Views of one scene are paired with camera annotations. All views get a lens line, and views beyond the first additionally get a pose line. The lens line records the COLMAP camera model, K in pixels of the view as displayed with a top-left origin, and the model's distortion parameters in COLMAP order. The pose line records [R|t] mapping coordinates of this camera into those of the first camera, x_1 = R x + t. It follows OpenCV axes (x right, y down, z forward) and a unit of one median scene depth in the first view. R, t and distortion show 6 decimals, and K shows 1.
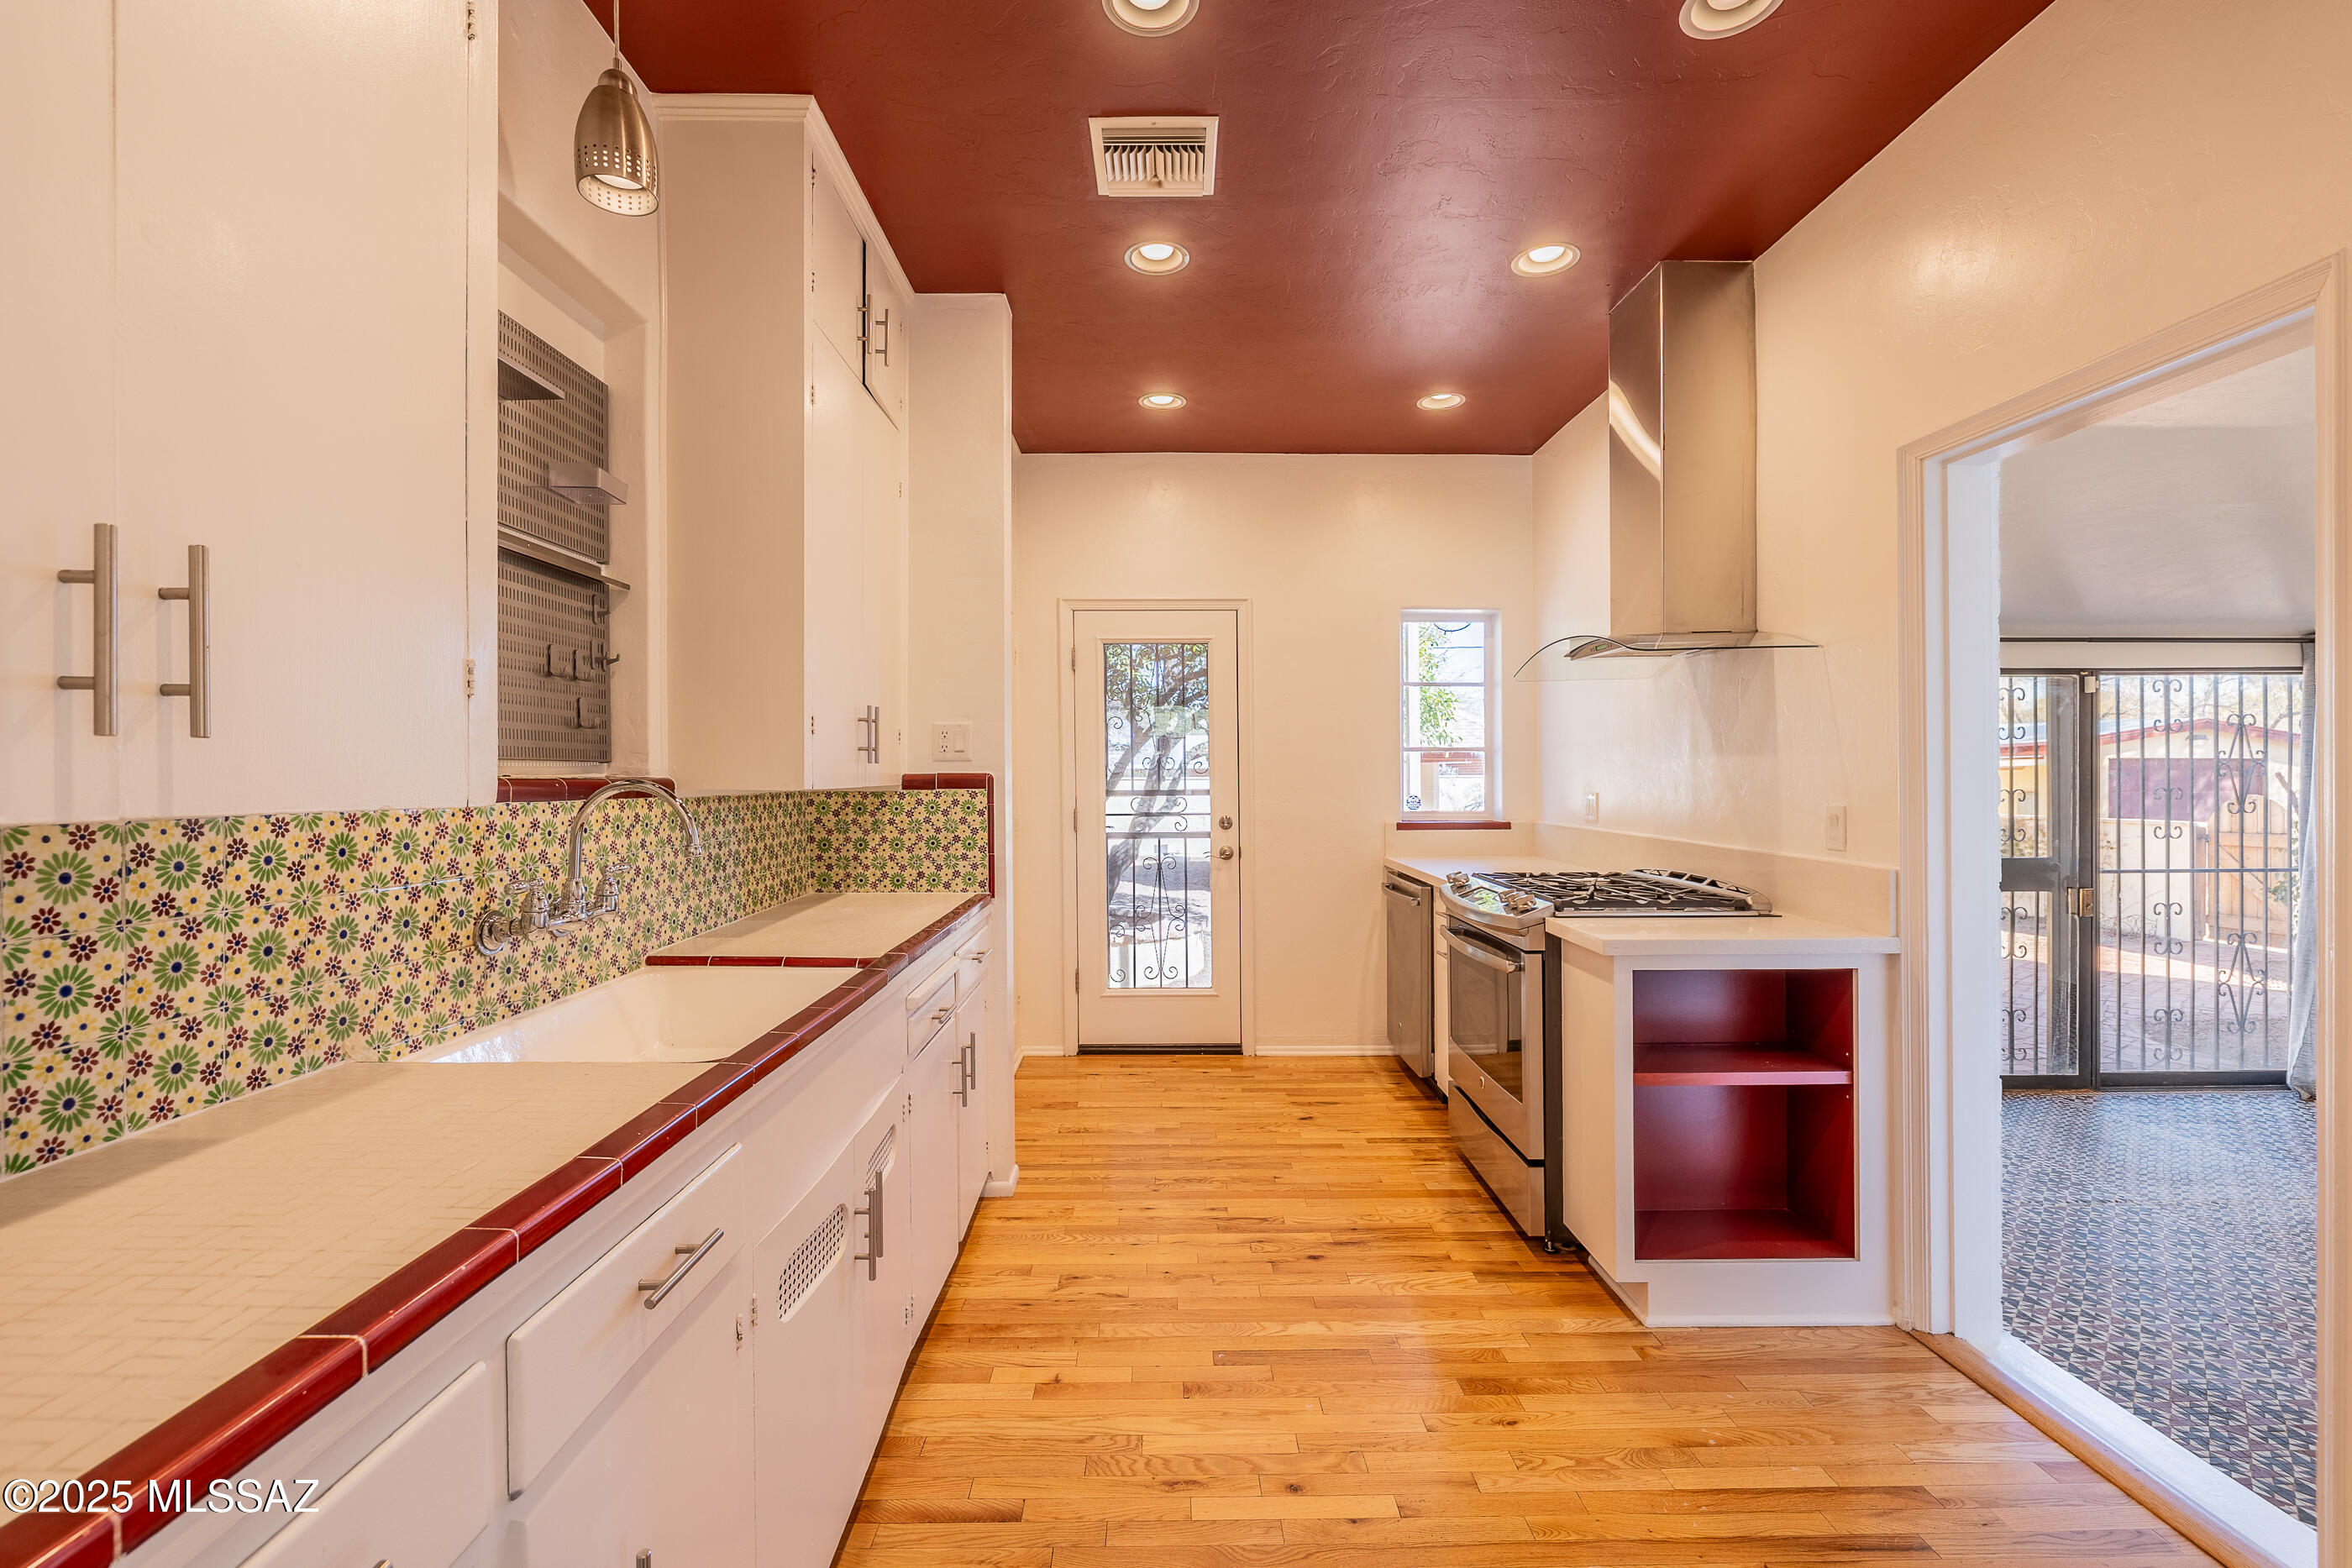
lens RADIAL K [[996.7, 0, 1166.0], [0, 996.7, 765.4], [0, 0, 1]] dist [-0.000888, -0.000096]
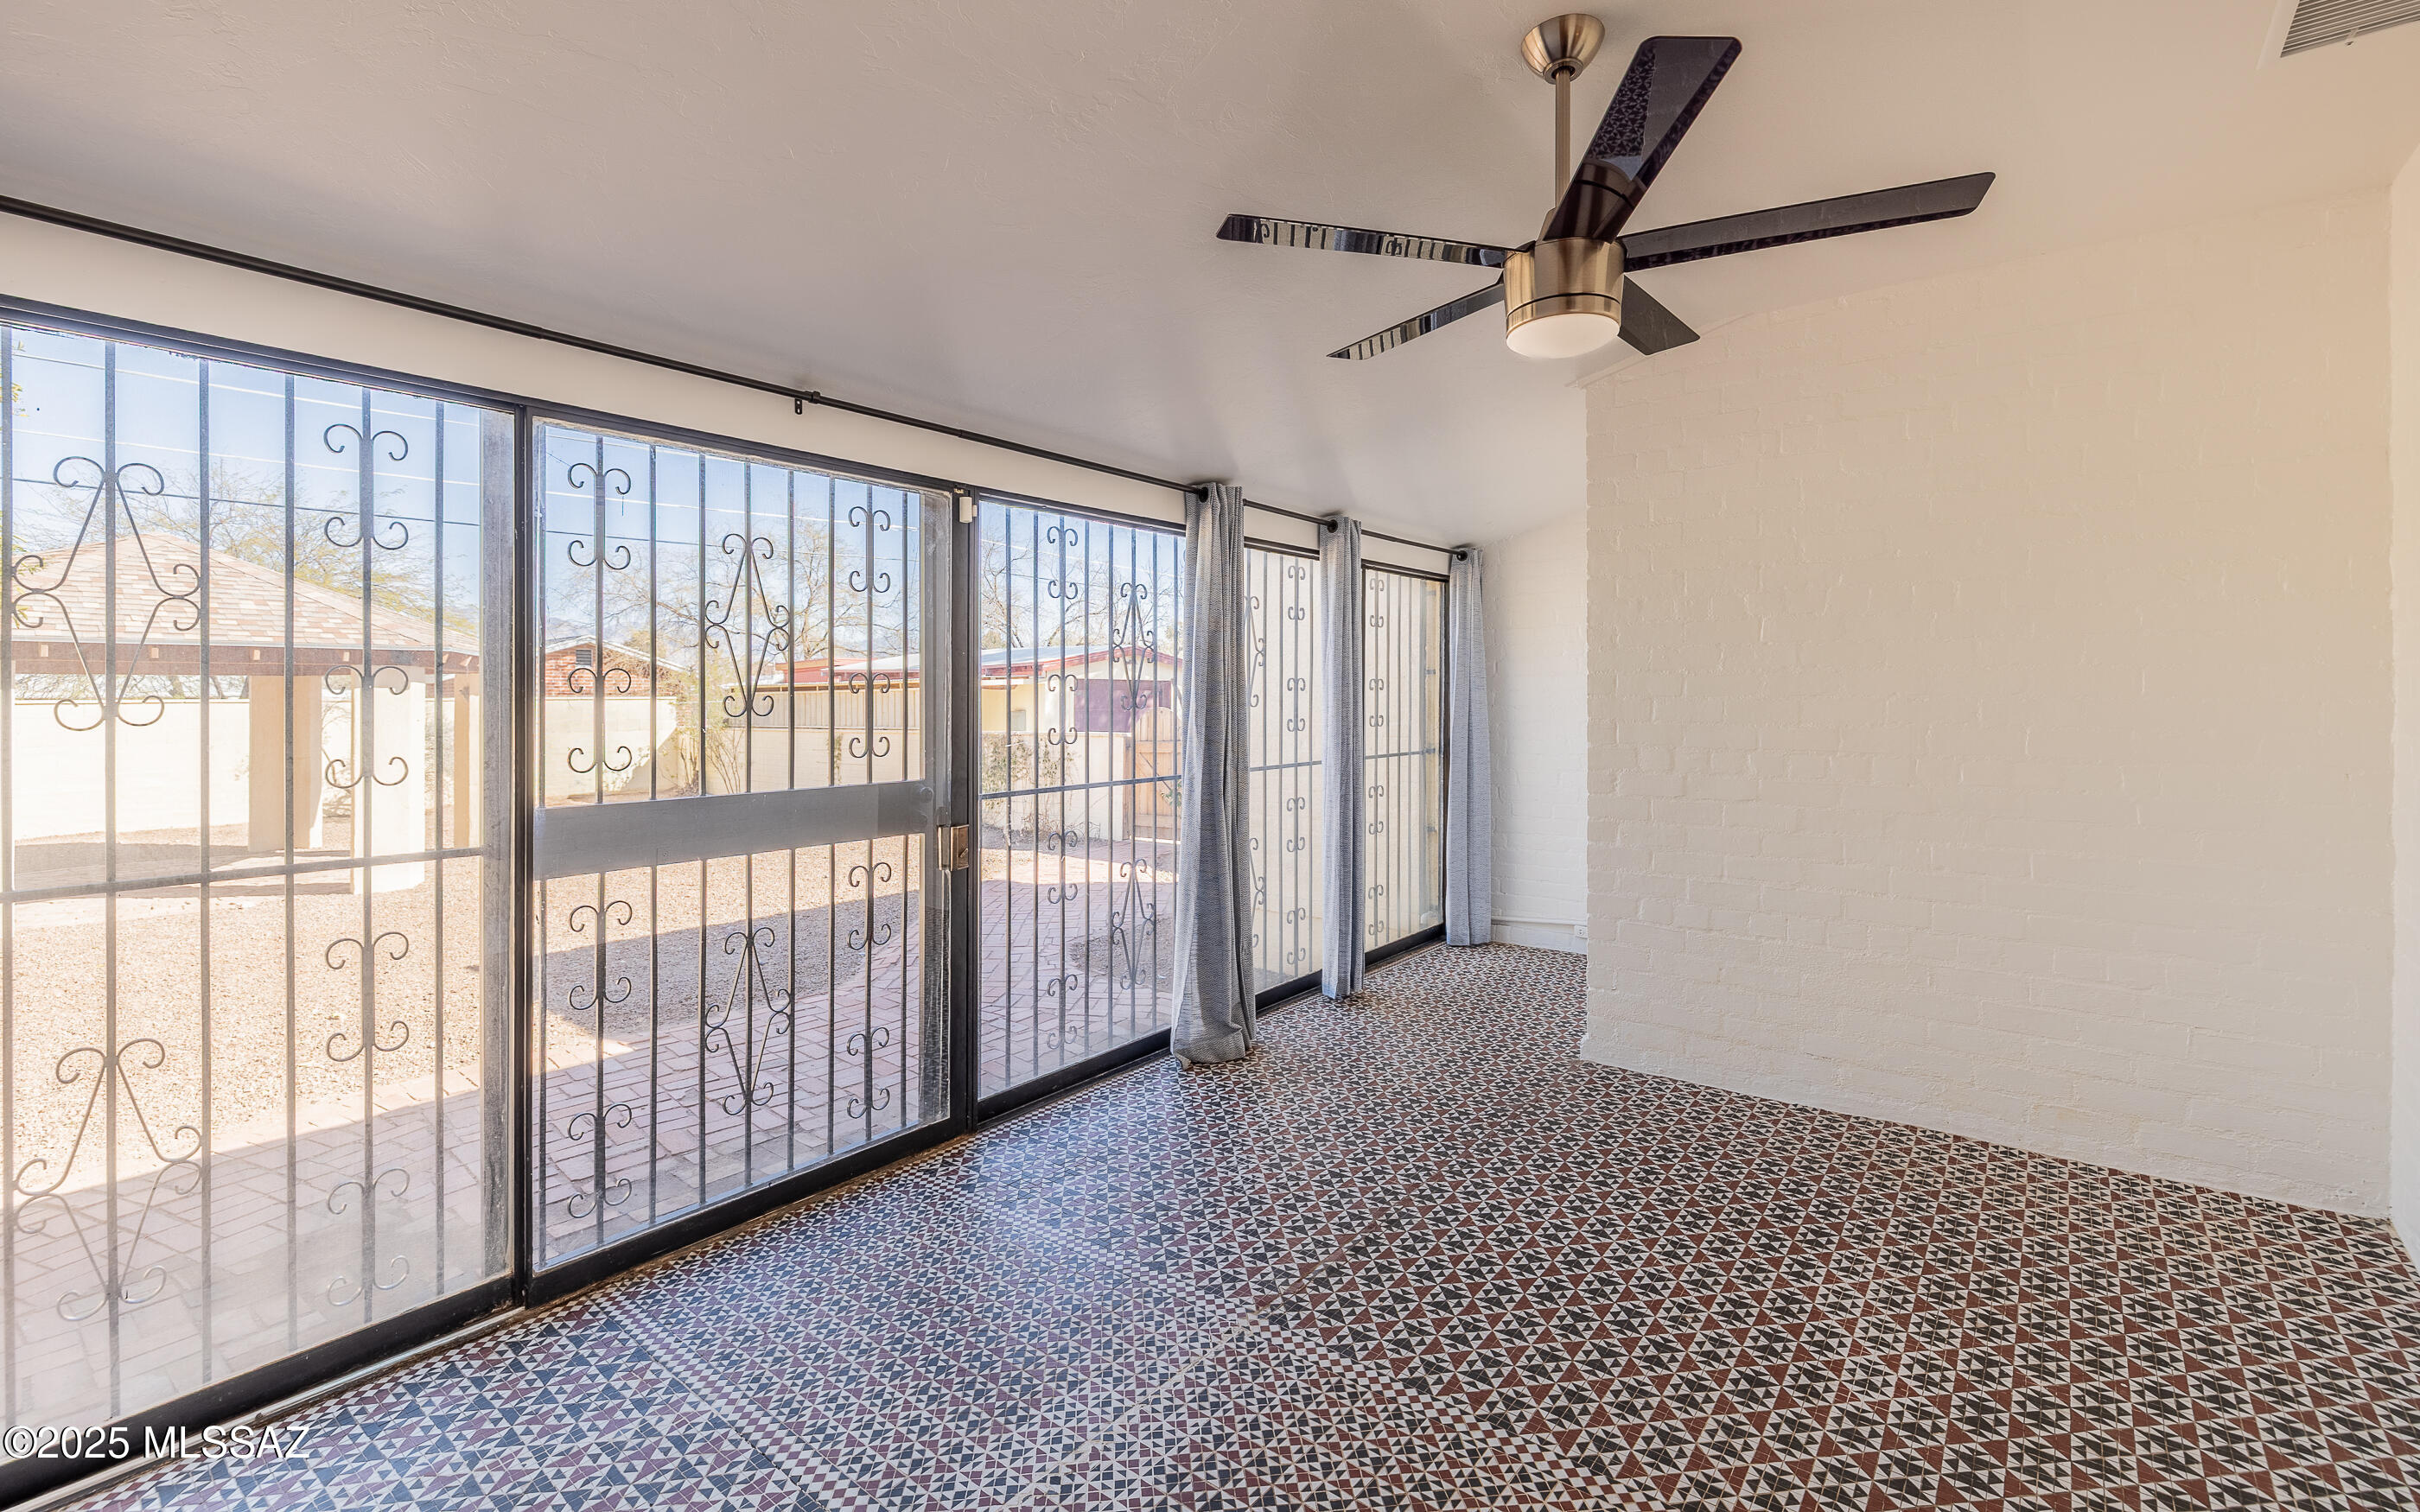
lens RADIAL K [[1021.0, 0, 1216.3], [0, 1021.0, 690.9], [0, 0, 1]] dist [-0.000912, -0.000546]
pose [[0.638349, 0.009338, 0.769690, 0.779628], [-0.005260, 0.999956, -0.007769, 0.061257], [-0.769729, 0.000910, 0.638370, 0.678070]]
